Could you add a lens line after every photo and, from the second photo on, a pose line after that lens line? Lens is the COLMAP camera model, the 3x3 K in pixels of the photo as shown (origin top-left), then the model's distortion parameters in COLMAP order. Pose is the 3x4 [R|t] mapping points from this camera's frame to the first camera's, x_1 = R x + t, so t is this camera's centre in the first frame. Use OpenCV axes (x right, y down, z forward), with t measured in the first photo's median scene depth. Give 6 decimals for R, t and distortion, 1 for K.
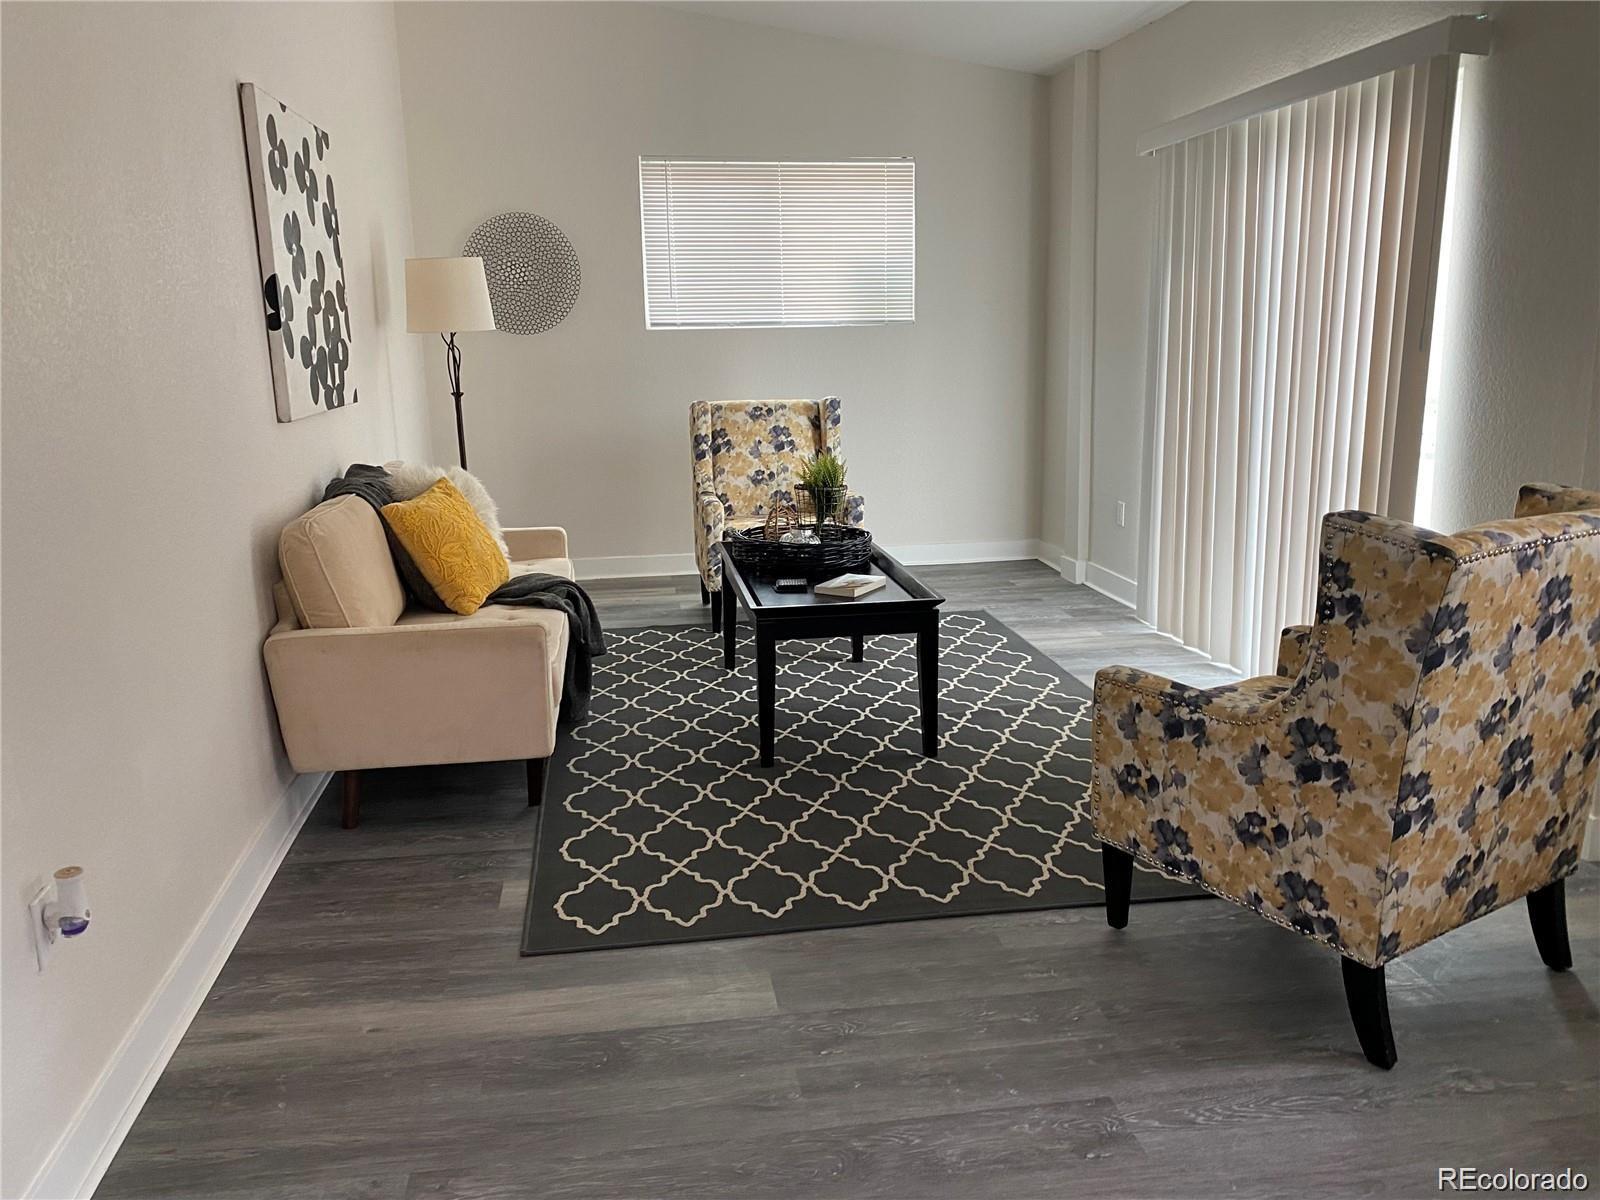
lens RADIAL K [[1222.6, 0, 806.0], [0, 1222.6, 584.7], [0, 0, 1]] dist [0.049398, -0.043965]
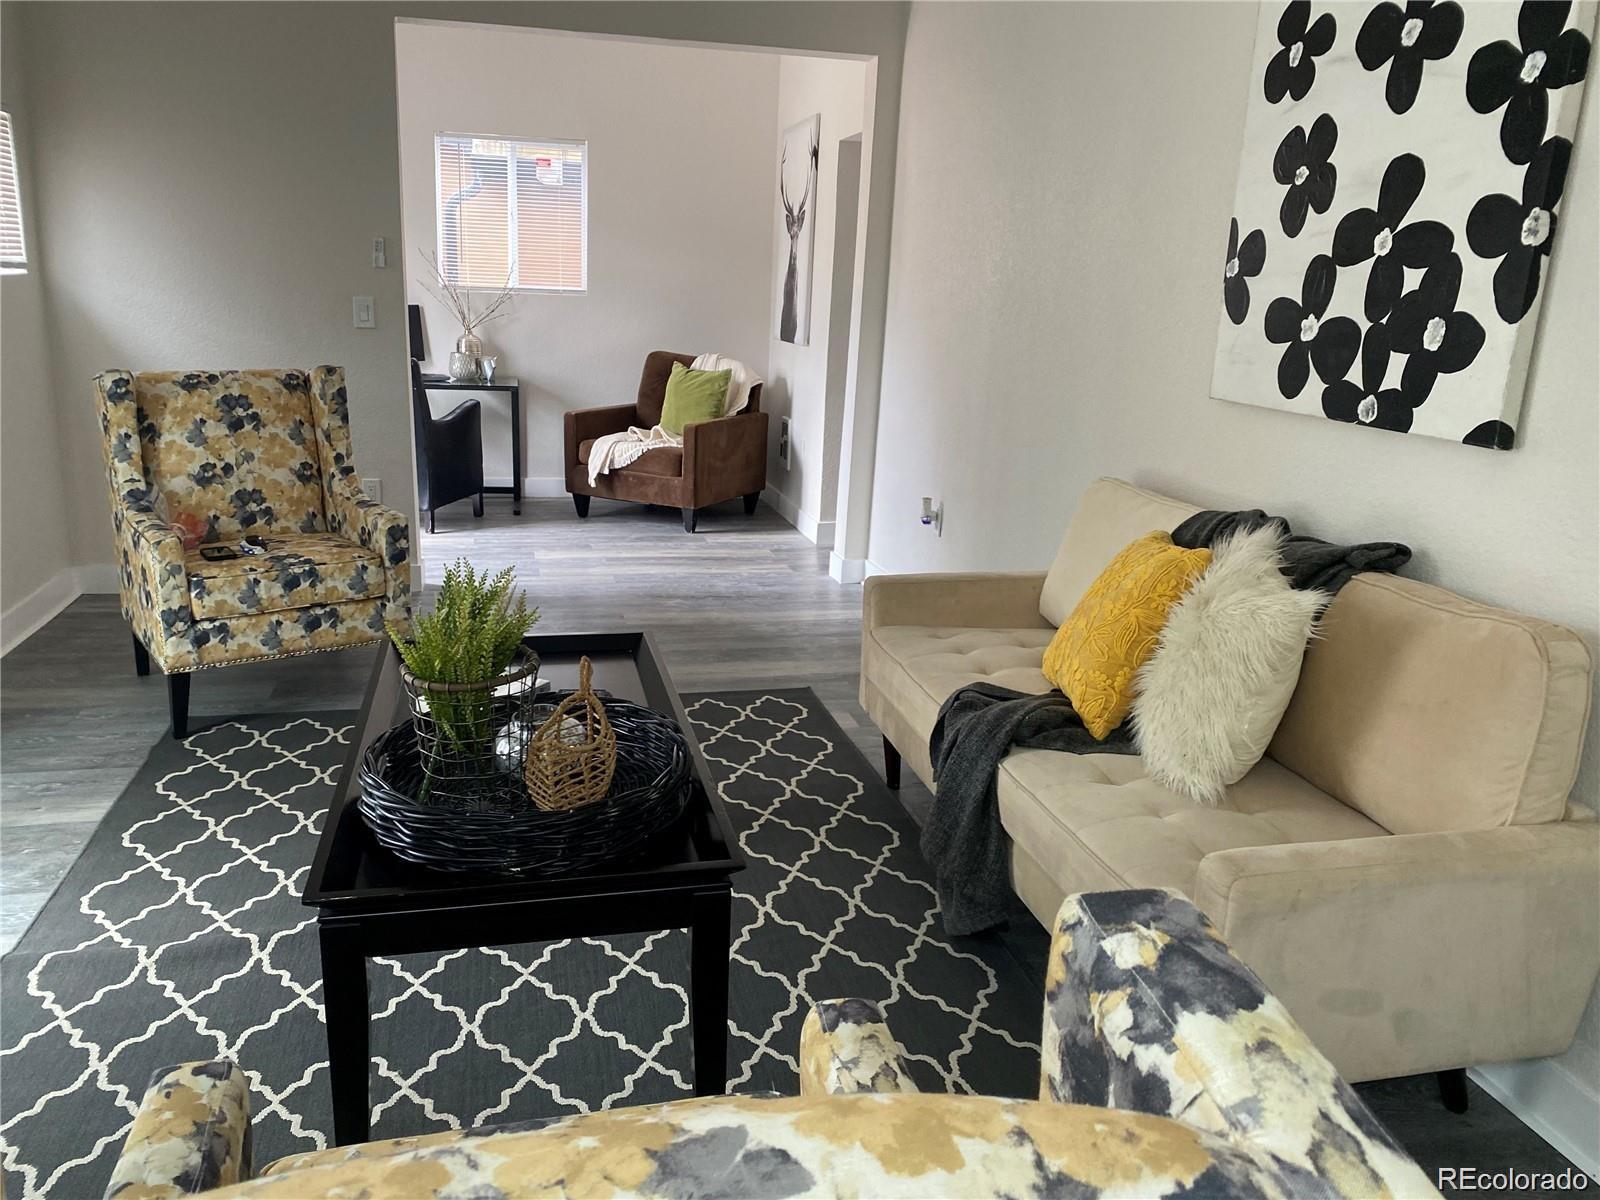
lens RADIAL K [[1222.6, 0, 797.7], [0, 1222.6, 609.0], [0, 0, 1]] dist [0.049398, -0.043965]
pose [[-0.996554, 0.000038, -0.082952, -0.069614], [-0.037969, 0.888884, 0.456556, -0.383872], [0.073752, 0.458133, -0.885819, 1.820521]]
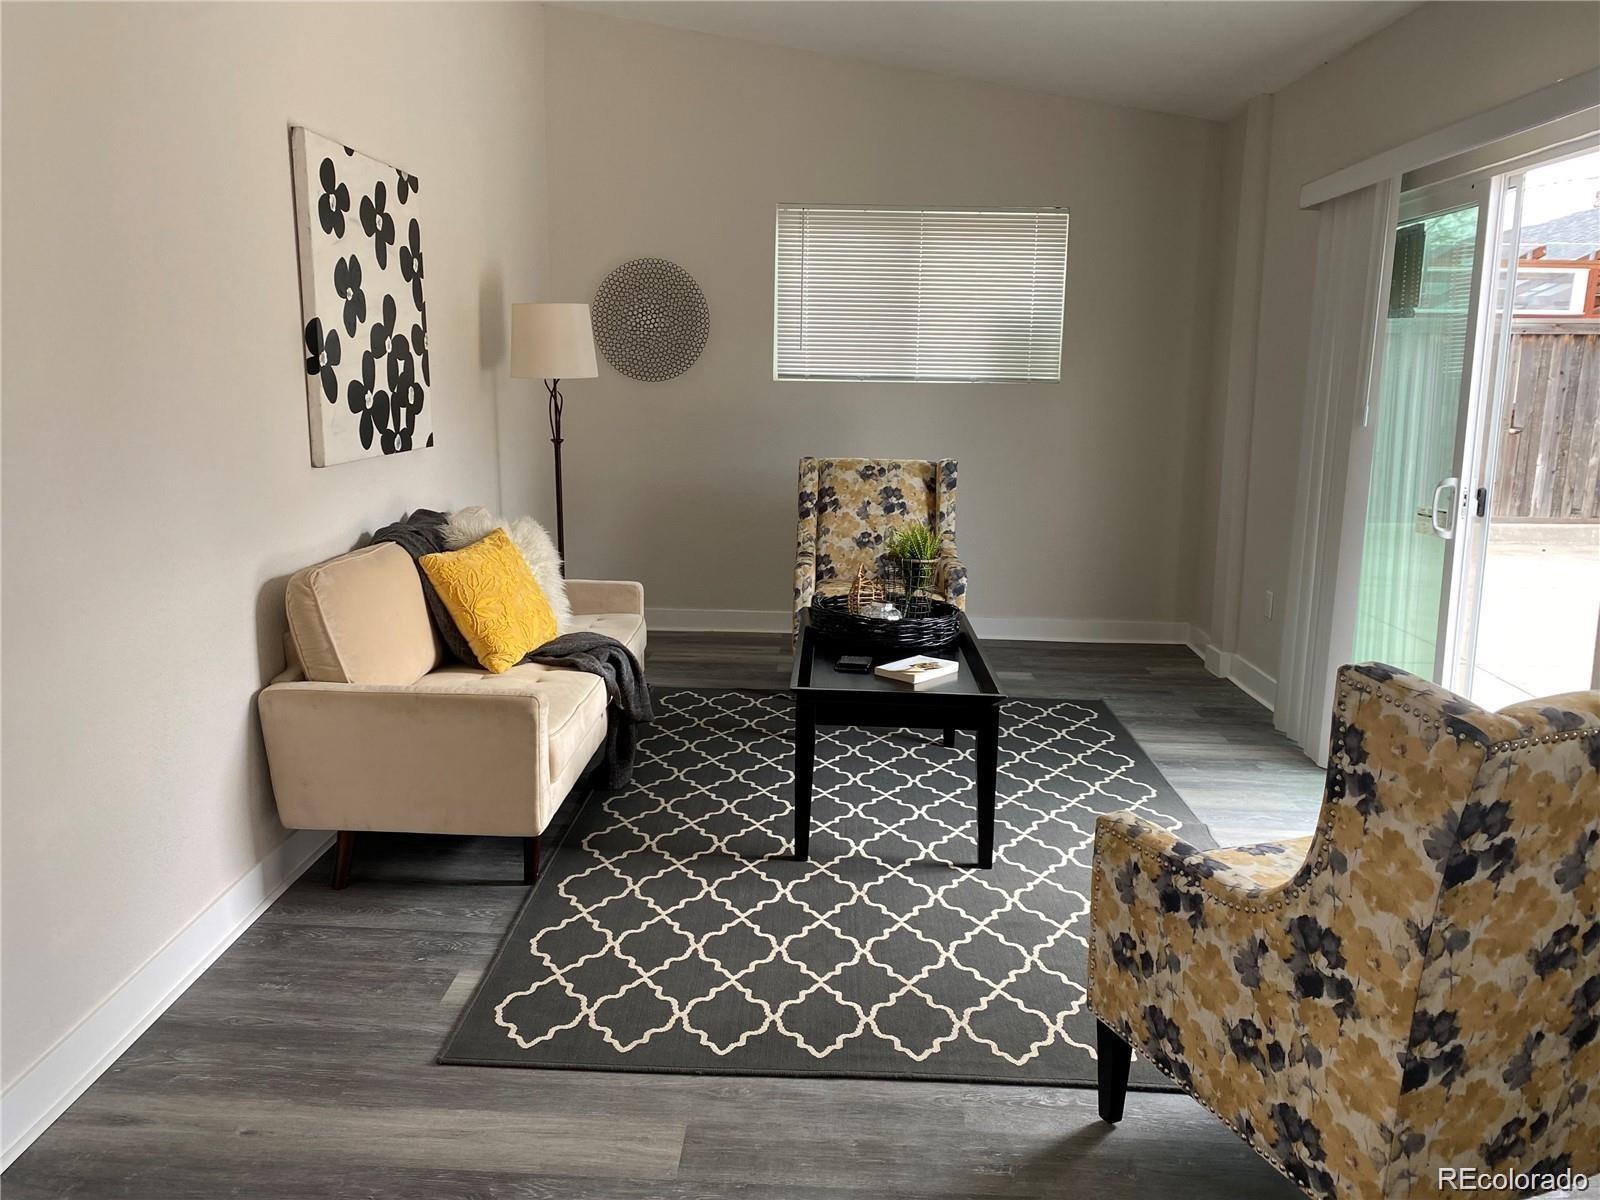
lens RADIAL K [[1222.6, 0, 800.3], [0, 1222.6, 600.6], [0, 0, 1]] dist [0.049398, -0.043965]
pose [[0.982264, 0.069239, -0.174250, 0.137533], [-0.072954, 0.997223, -0.014997, -0.039484], [0.172728, 0.027443, 0.984587, 0.100503]]
